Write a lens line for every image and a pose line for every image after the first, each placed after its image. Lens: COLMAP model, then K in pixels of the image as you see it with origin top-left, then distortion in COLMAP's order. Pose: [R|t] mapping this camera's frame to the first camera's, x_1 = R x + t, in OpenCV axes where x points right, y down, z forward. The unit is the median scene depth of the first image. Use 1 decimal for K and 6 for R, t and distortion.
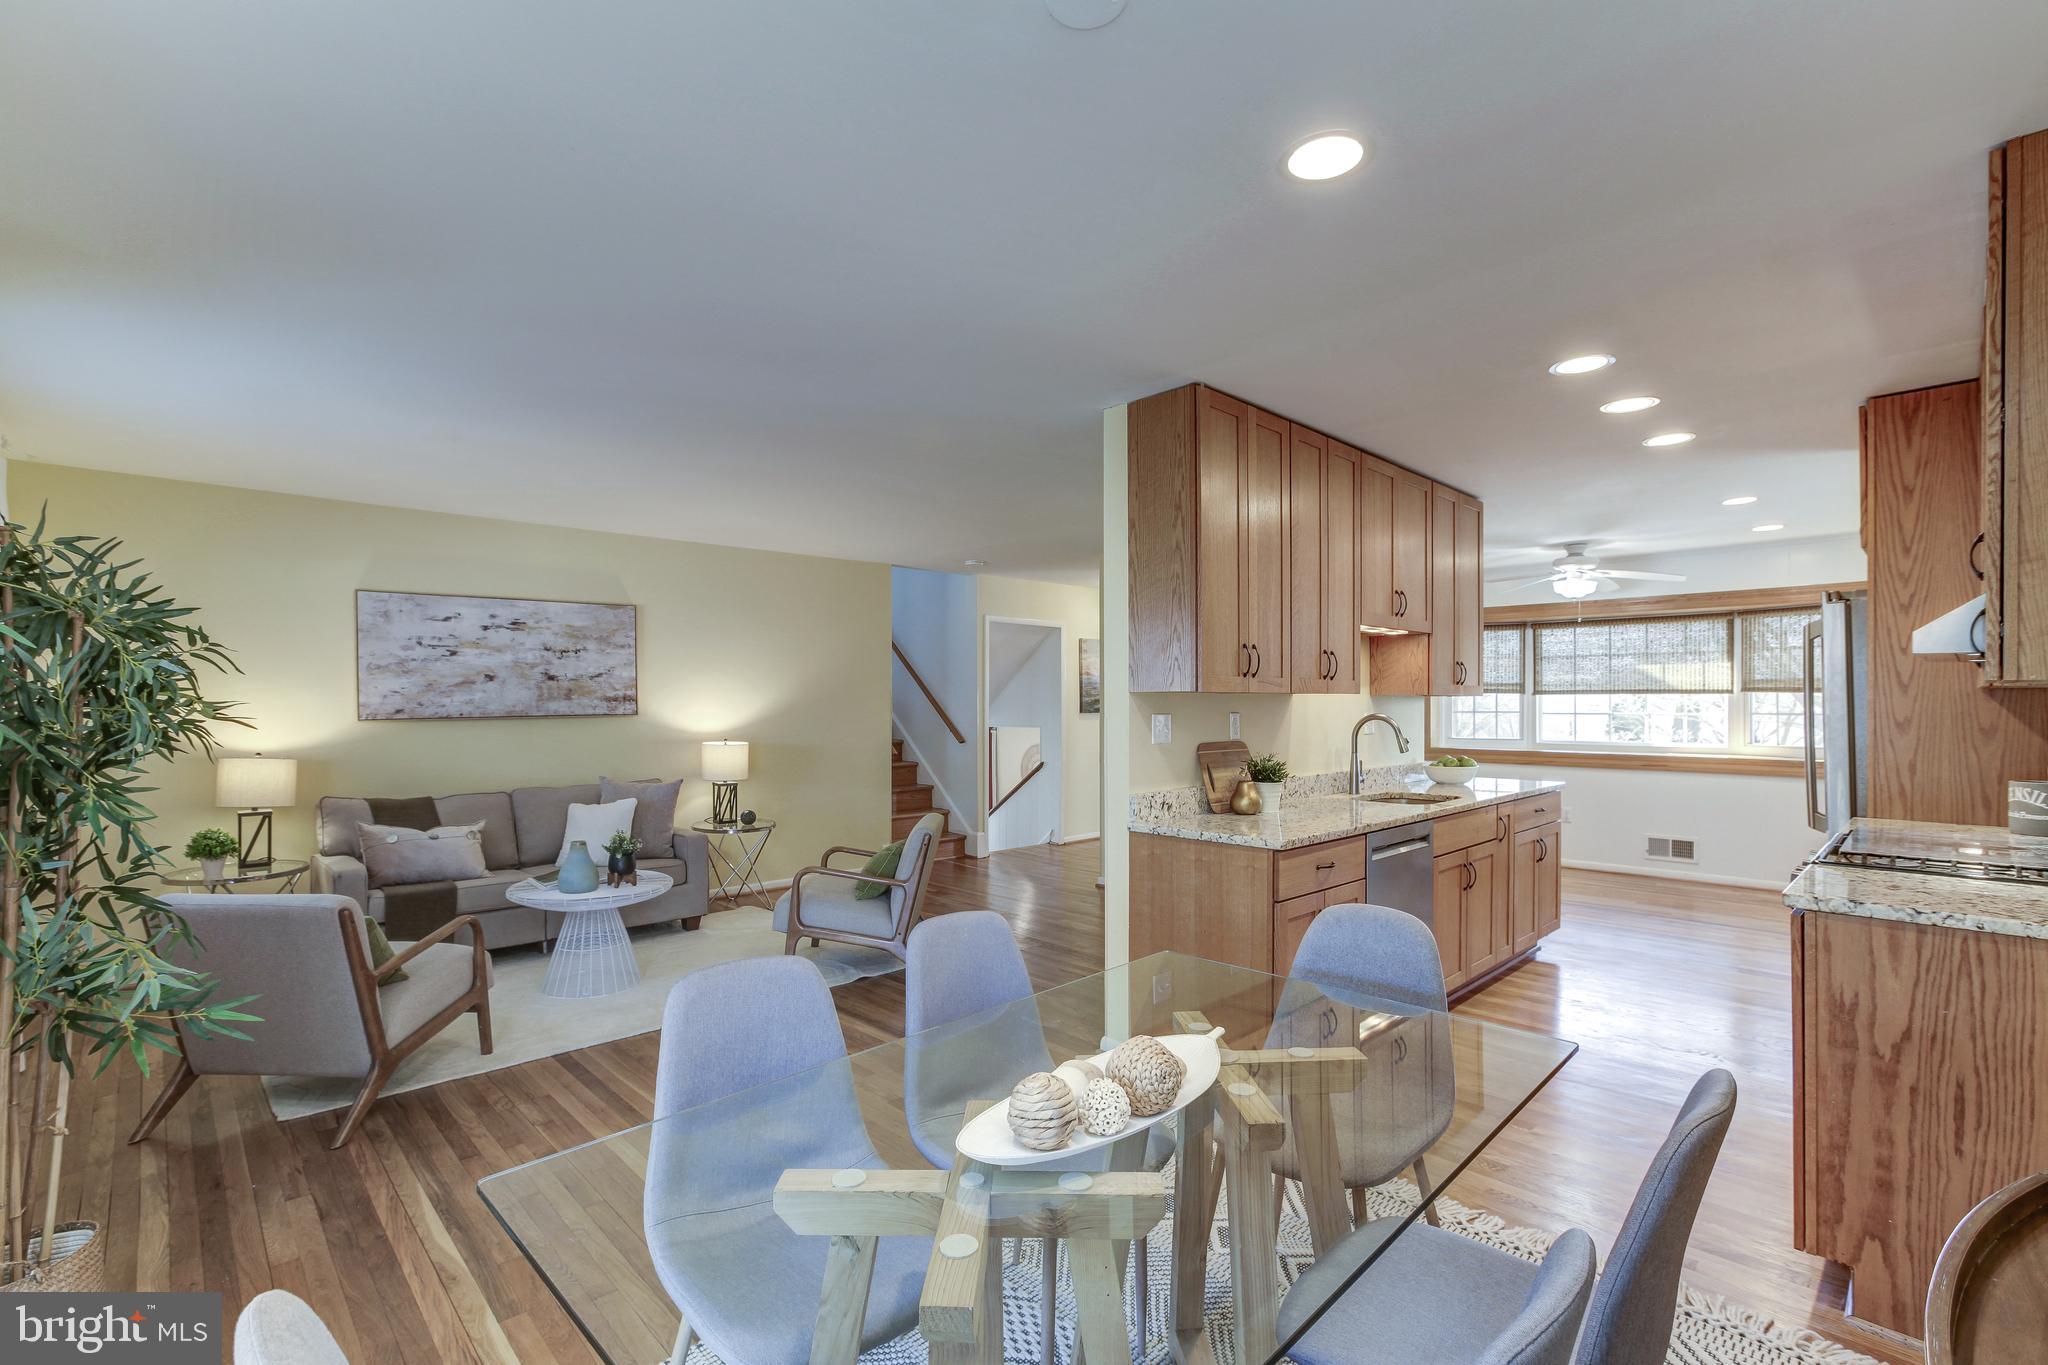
lens RADIAL K [[944.3, 0, 1053.8], [0, 944.3, 703.1], [0, 0, 1]] dist [-0.033288, 0.023029]
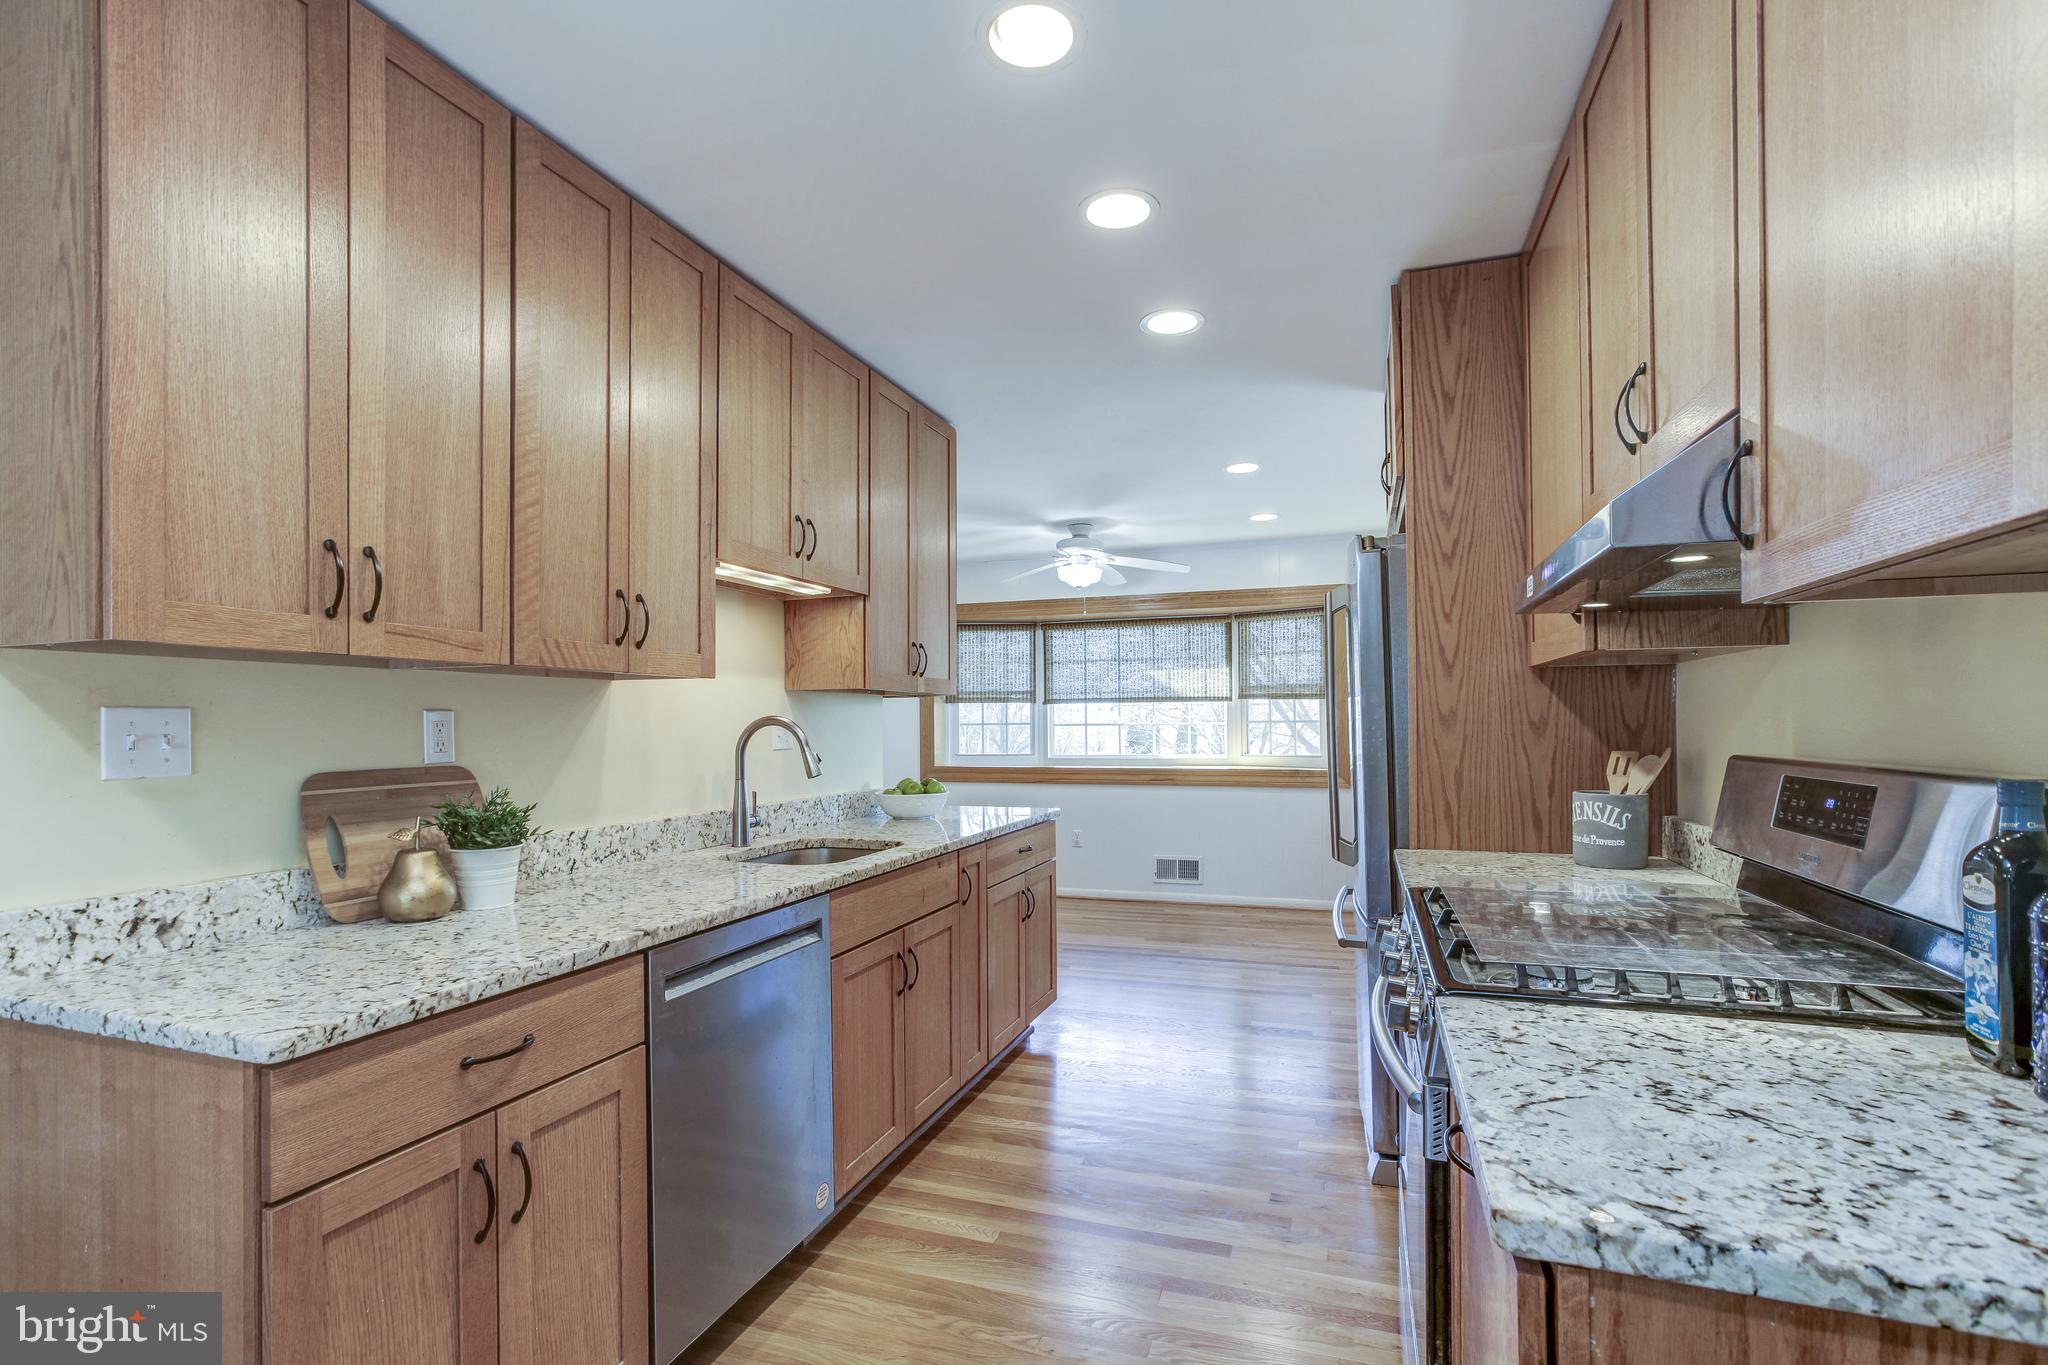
lens RADIAL K [[920.3, 0, 1052.0], [0, 920.3, 716.4], [0, 0, 1]] dist [-0.032540, 0.013052]
pose [[0.899984, -0.004433, 0.435901, 0.537504], [0.008802, 0.999929, -0.008003, 0.040557], [-0.435834, 0.011040, 0.899959, 0.824952]]
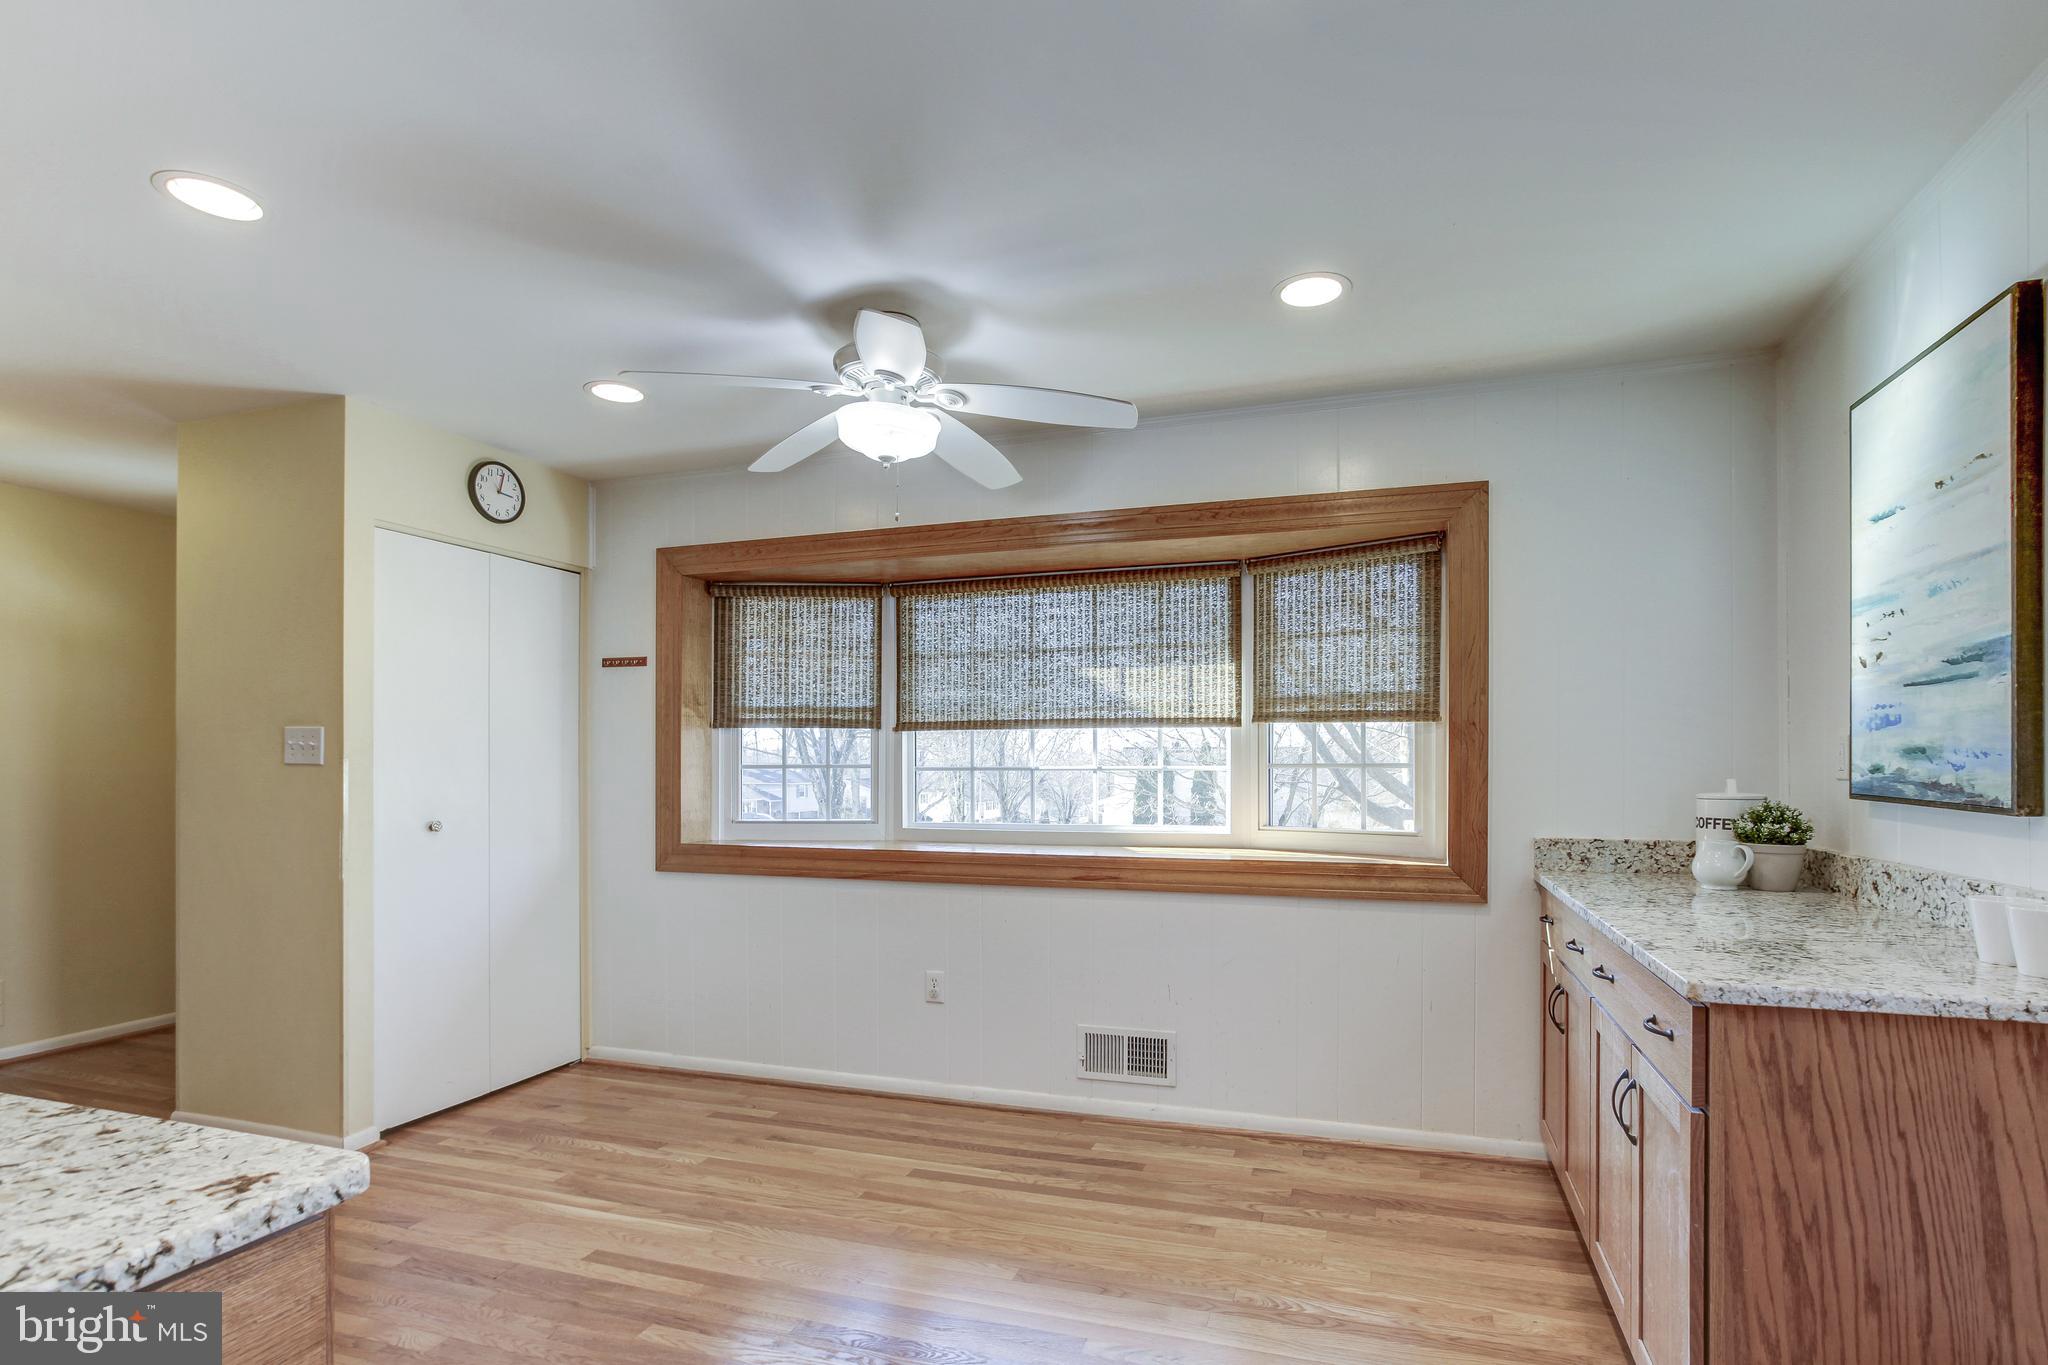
lens RADIAL K [[994.0, 0, 1030.3], [0, 994.0, 763.9], [0, 0, 1]] dist [-0.037111, 0.017034]
pose [[0.905838, -0.002283, 0.423618, 1.399082], [0.004403, 0.999982, -0.004026, 0.042216], [-0.423601, 0.005512, 0.905832, 1.978581]]
